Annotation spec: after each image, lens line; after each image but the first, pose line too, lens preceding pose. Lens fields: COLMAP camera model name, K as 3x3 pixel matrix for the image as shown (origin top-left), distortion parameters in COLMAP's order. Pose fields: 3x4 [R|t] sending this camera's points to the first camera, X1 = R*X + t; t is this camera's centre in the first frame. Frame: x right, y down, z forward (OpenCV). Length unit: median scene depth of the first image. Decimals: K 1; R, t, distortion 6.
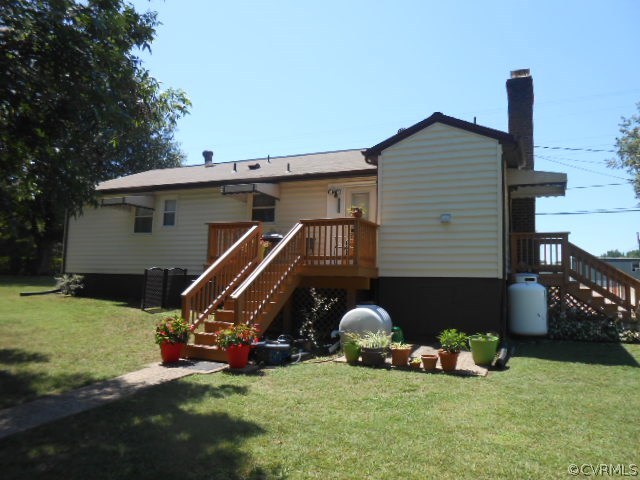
lens RADIAL K [[483.8, 0, 320.0], [0, 483.8, 240.0], [0, 0, 1]] dist [0.000939, 0.000233]
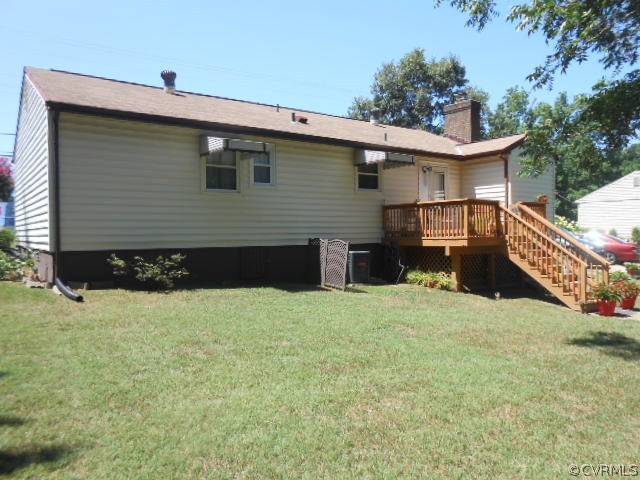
lens RADIAL K [[495.5, 0, 320.0], [0, 495.5, 240.0], [0, 0, 1]] dist [-0.003938, -0.000918]
pose [[0.508578, -0.041984, 0.859992, -0.950458], [-0.059764, 0.994680, 0.083902, -0.011060], [-0.858940, -0.094067, 0.503363, 0.513395]]
